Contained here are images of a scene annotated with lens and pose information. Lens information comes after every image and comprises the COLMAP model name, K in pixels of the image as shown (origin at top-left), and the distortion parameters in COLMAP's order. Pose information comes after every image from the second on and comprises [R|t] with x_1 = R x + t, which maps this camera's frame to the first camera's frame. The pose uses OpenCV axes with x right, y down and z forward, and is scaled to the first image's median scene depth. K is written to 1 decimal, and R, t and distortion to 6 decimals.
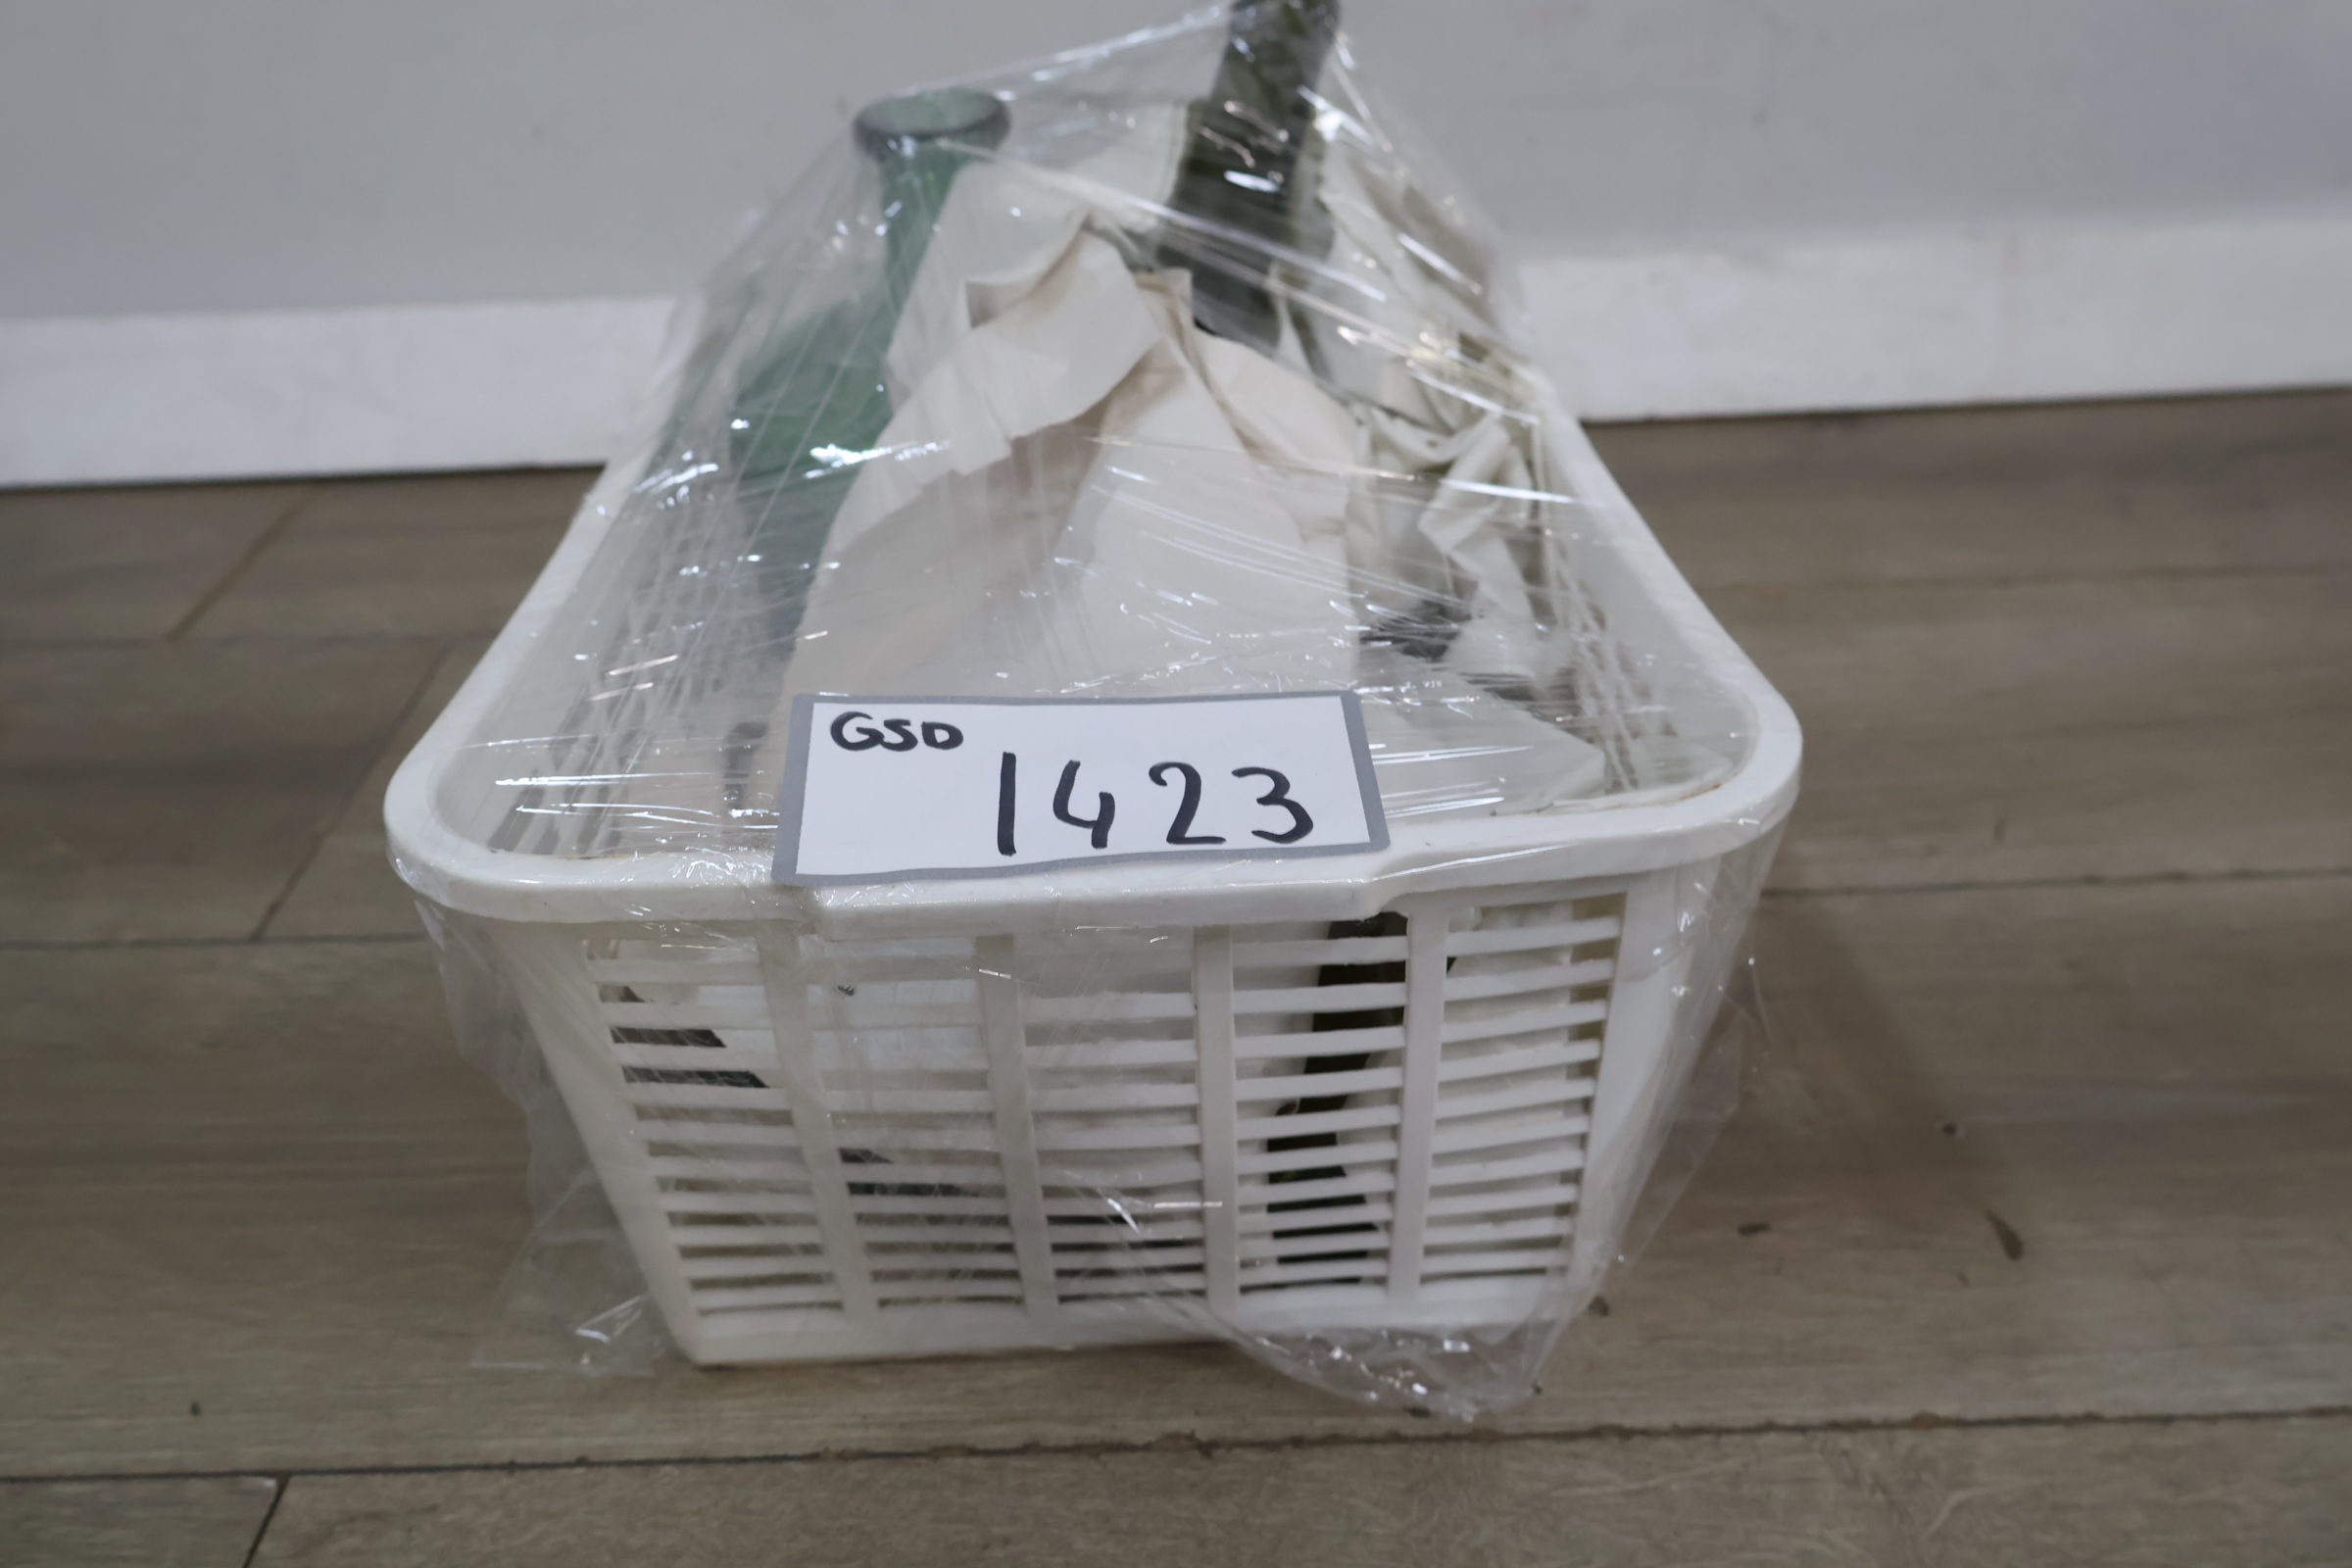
lens RADIAL K [[2058.9, 0, 1181.4], [0, 2058.9, 780.5], [0, 0, 1]] dist [0.011572, 0.003776]
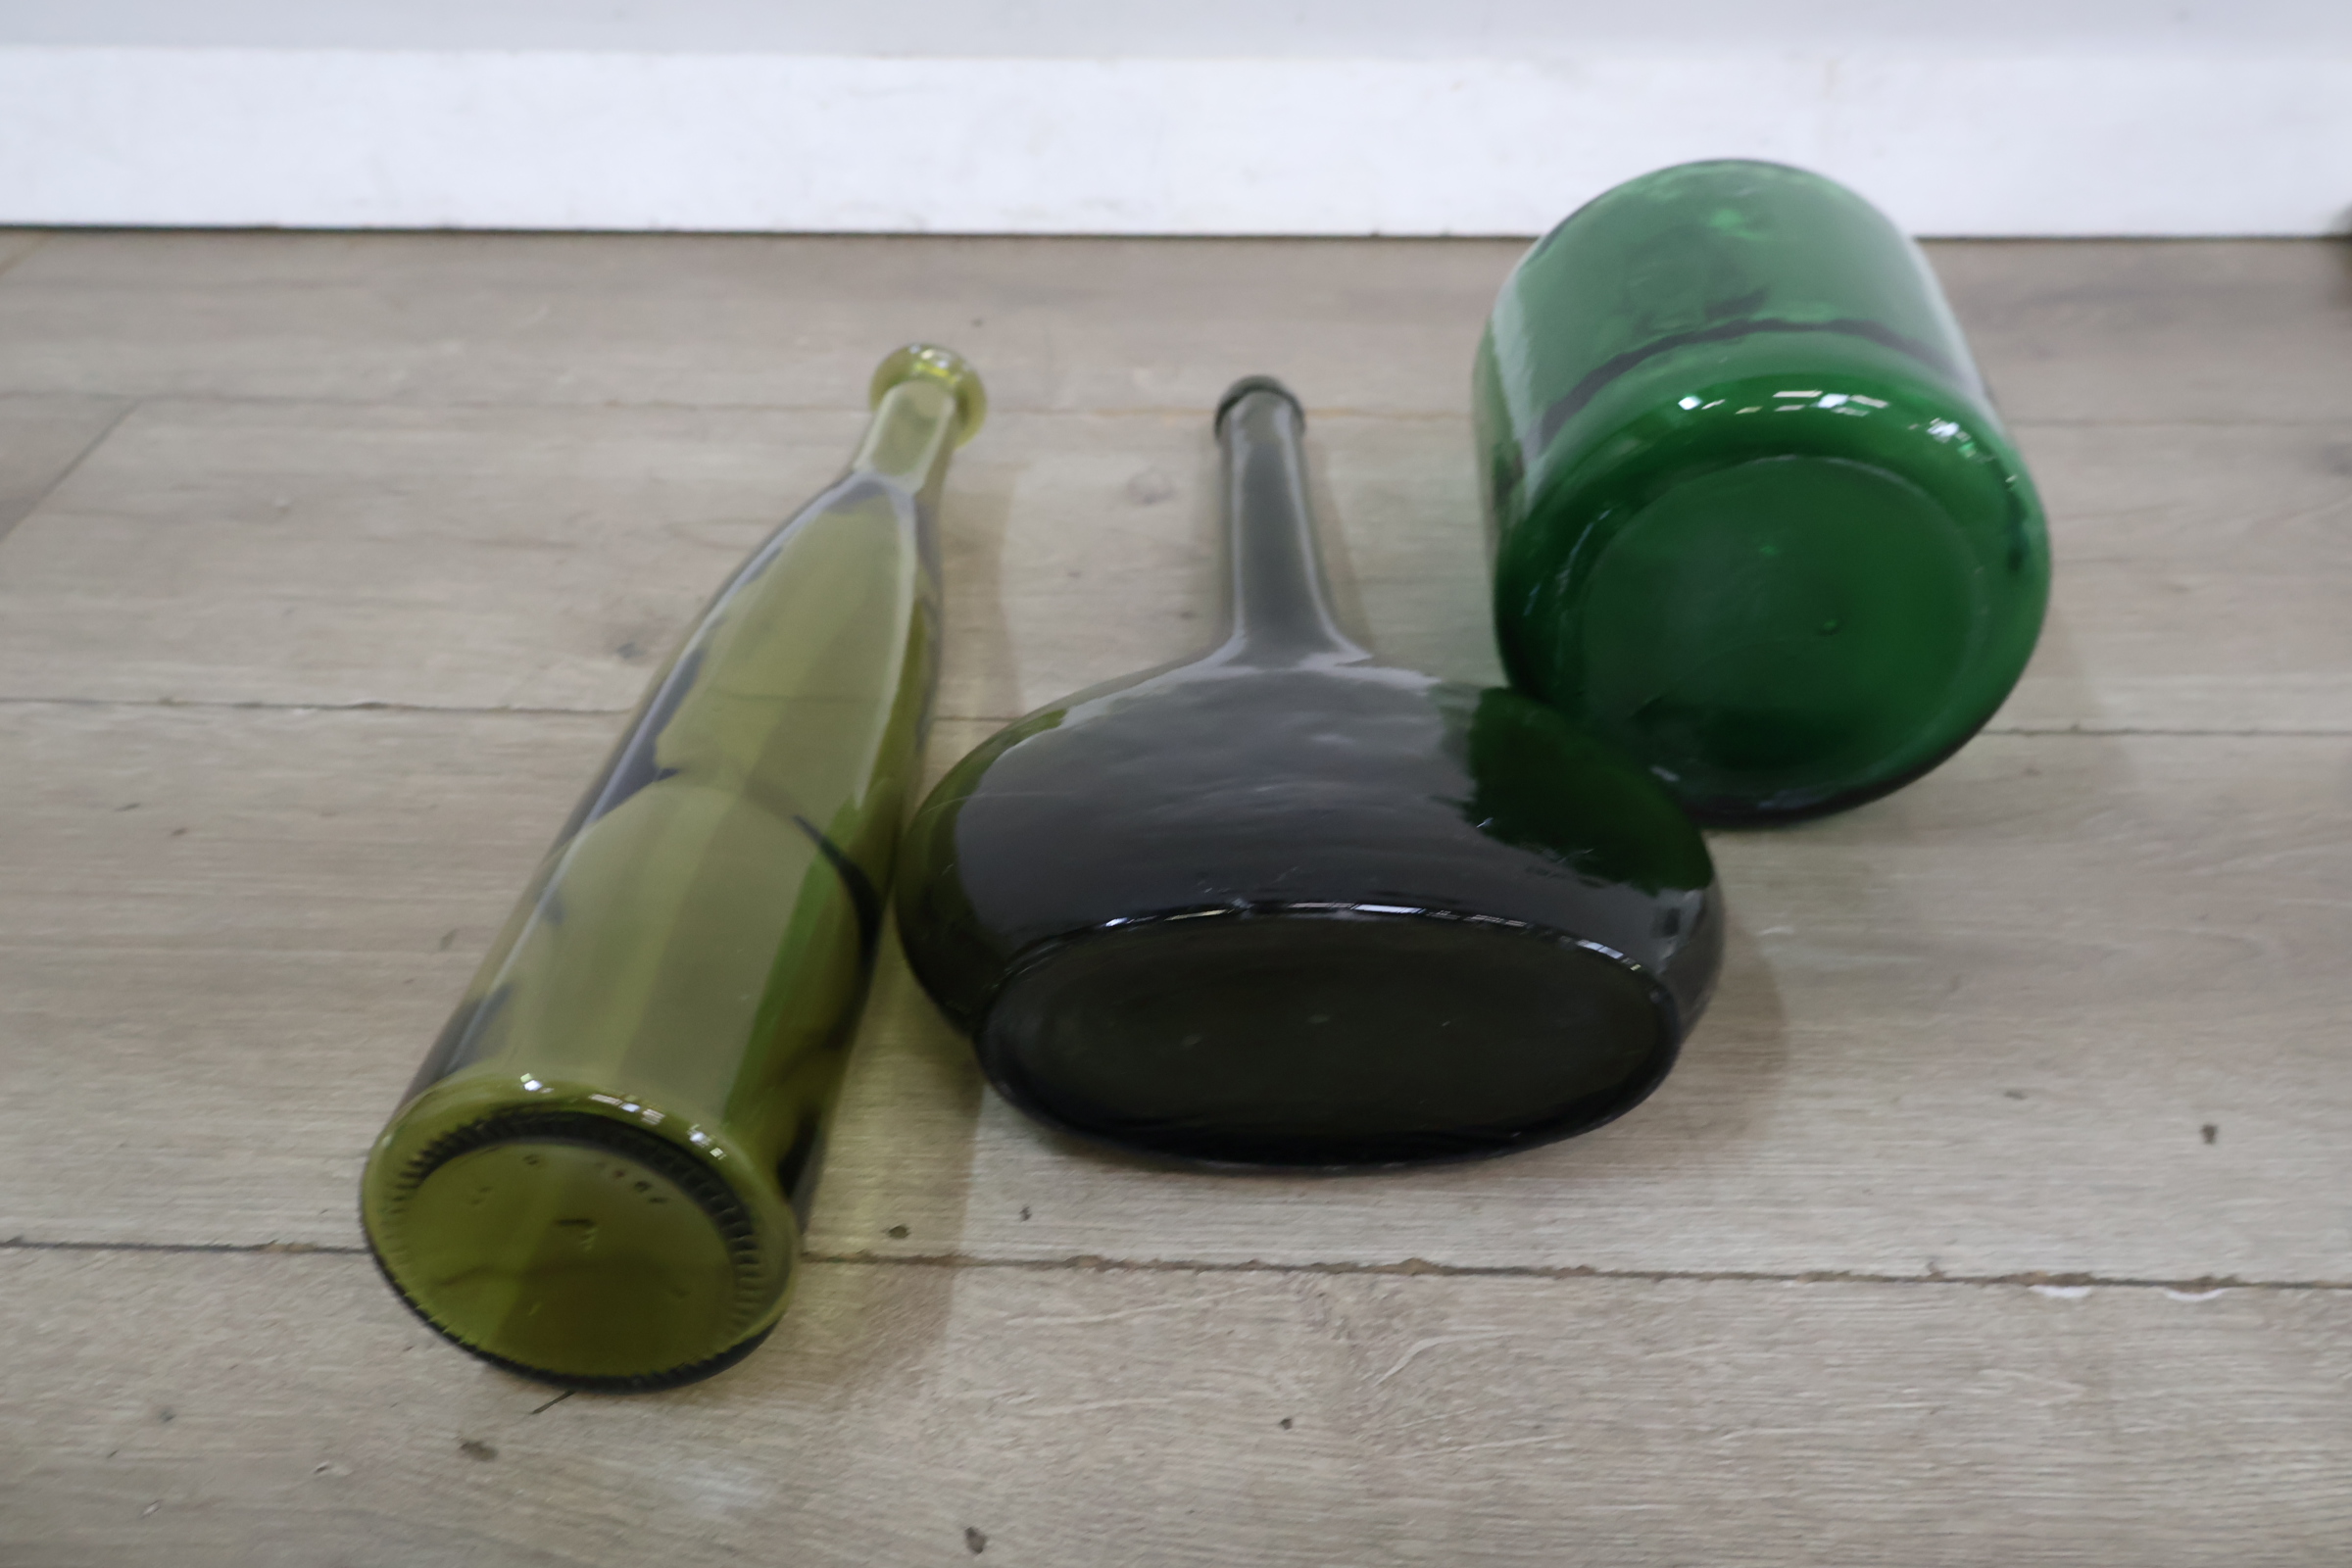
lens RADIAL K [[2058.9, 0, 1170.6], [0, 2058.9, 780.0], [0, 0, 1]] dist [0.011572, 0.003776]
pose [[0.998714, 0.049994, 0.008430, 0.238429], [-0.050503, 0.995625, 0.078615, 0.015288], [-0.004463, -0.078940, 0.996869, 0.063216]]
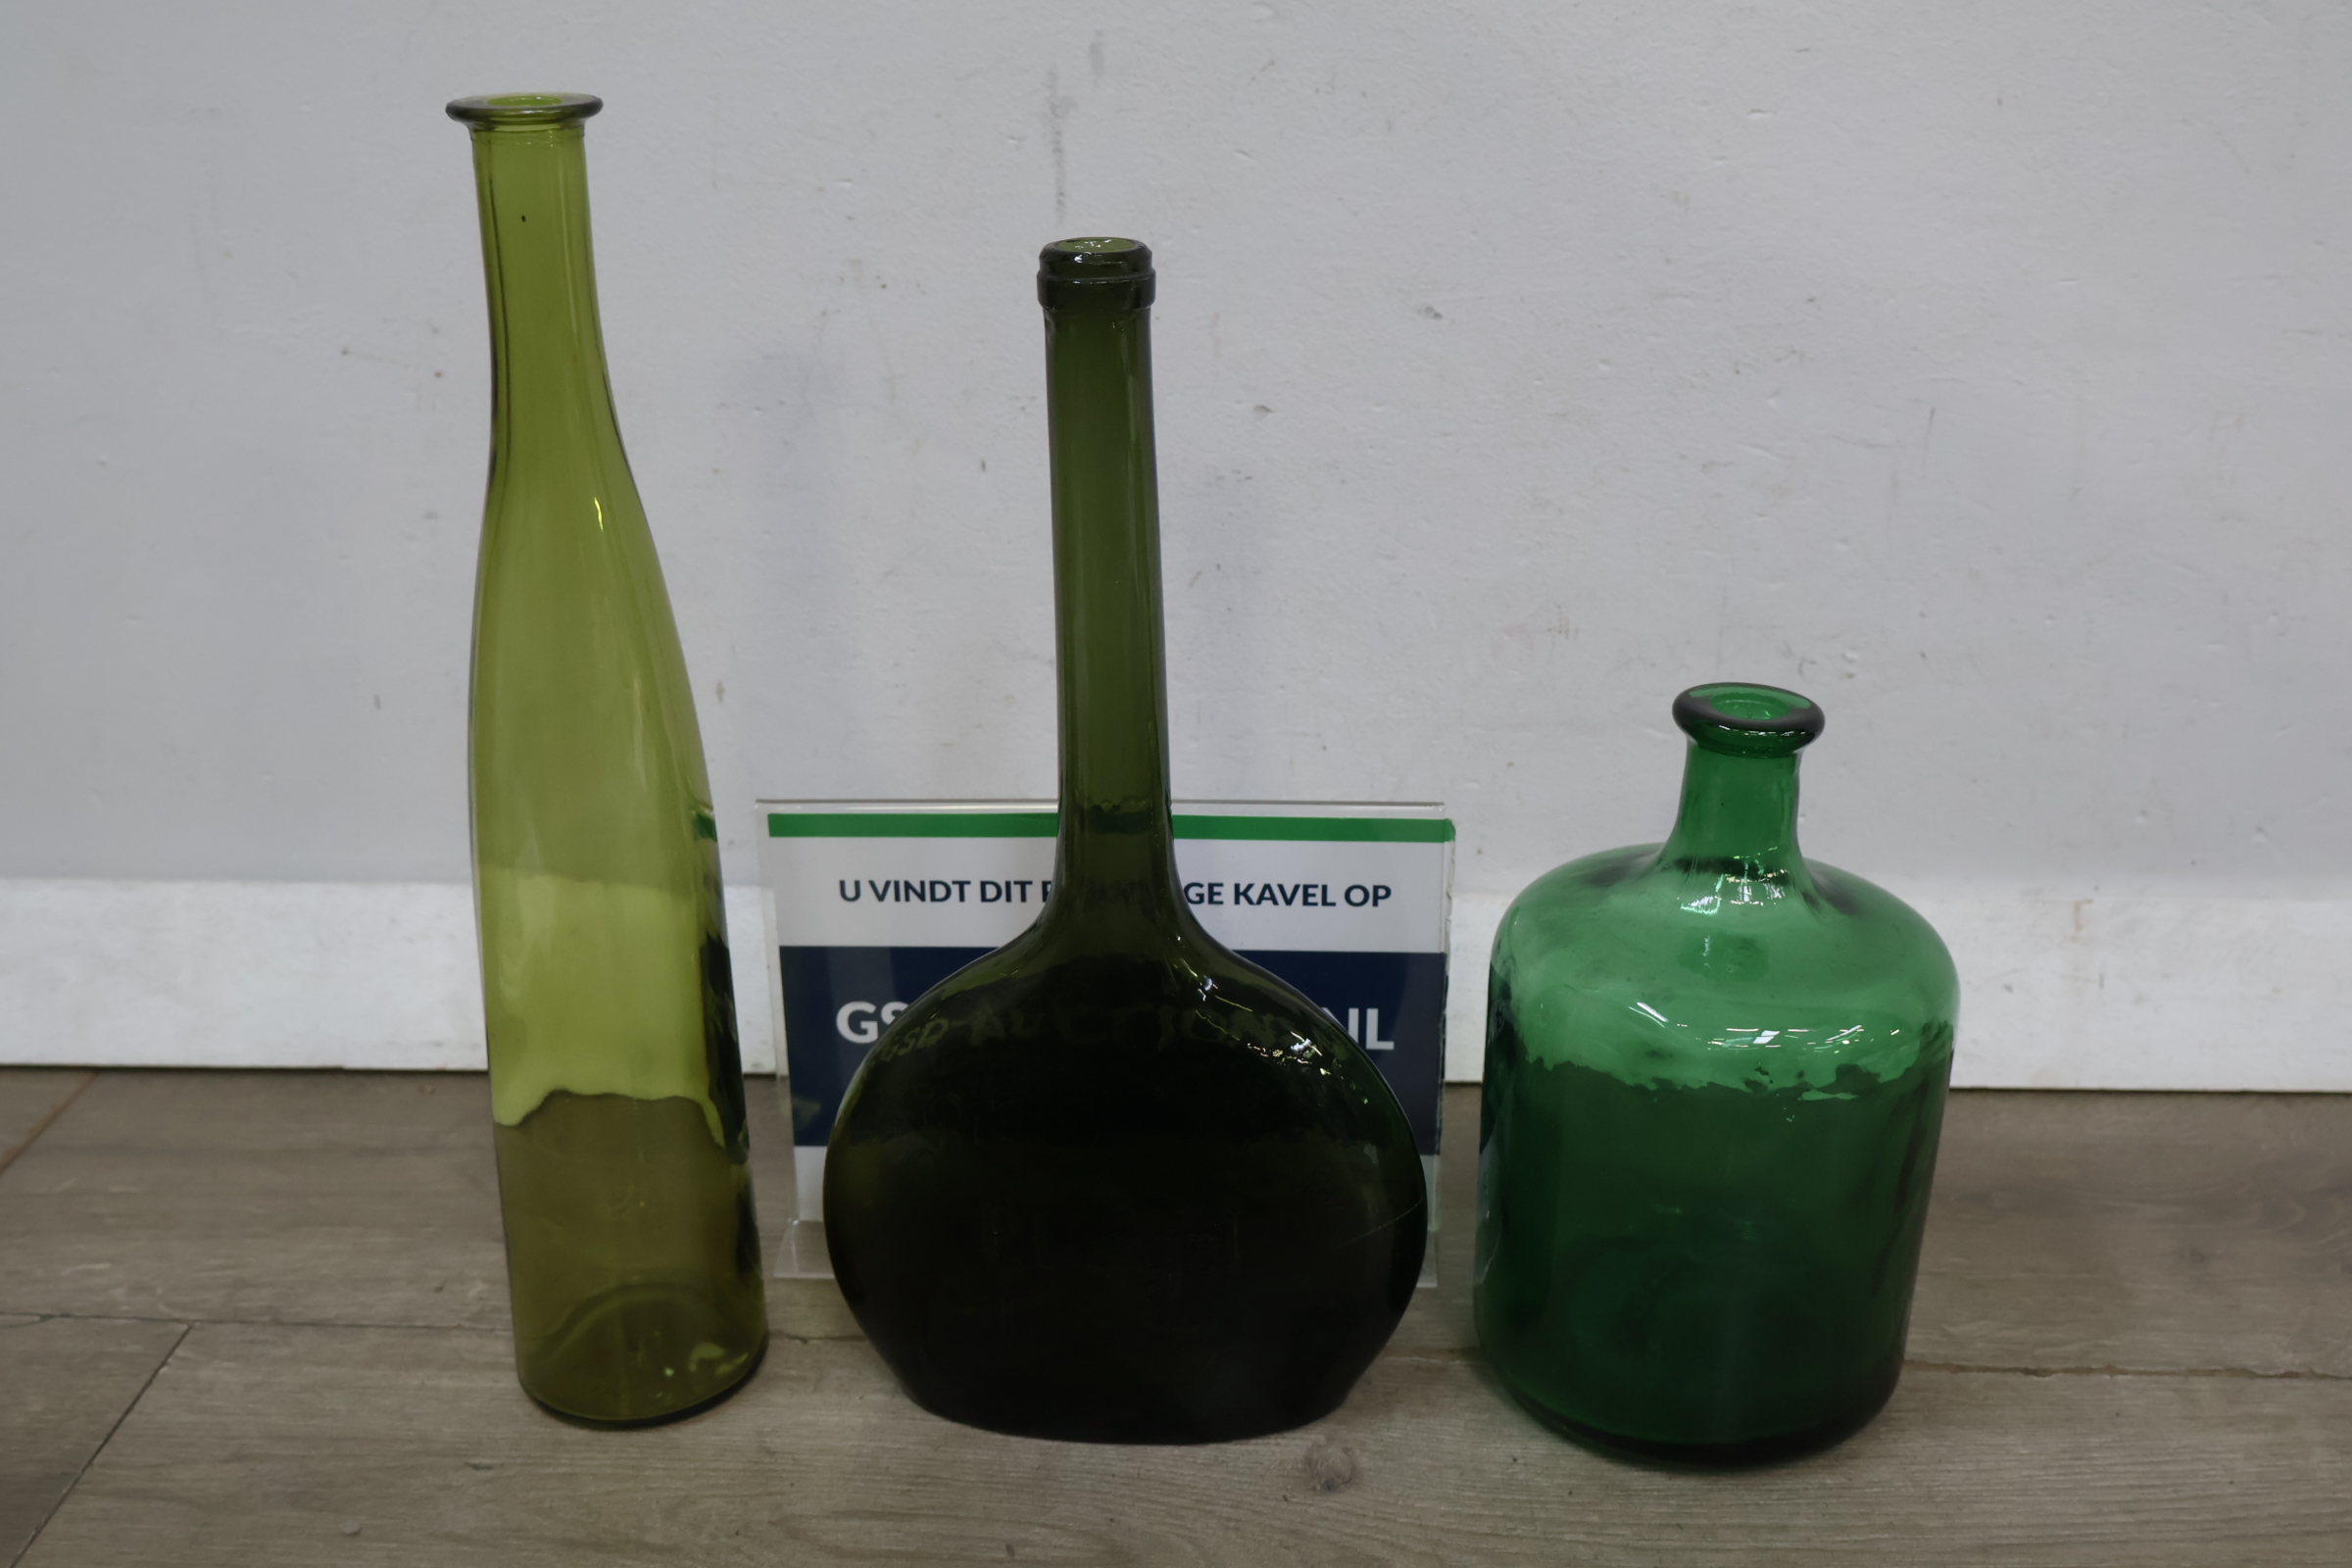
lens RADIAL K [[2491.7, 0, 1165.6], [0, 2491.7, 784.7], [0, 0, 1]] dist [0.005543, 0.000000]
pose [[0.997656, 0.050611, -0.046054, 0.163434], [-0.057036, 0.986883, -0.151028, -0.297740], [0.037806, 0.153301, 0.987456, -0.069125]]
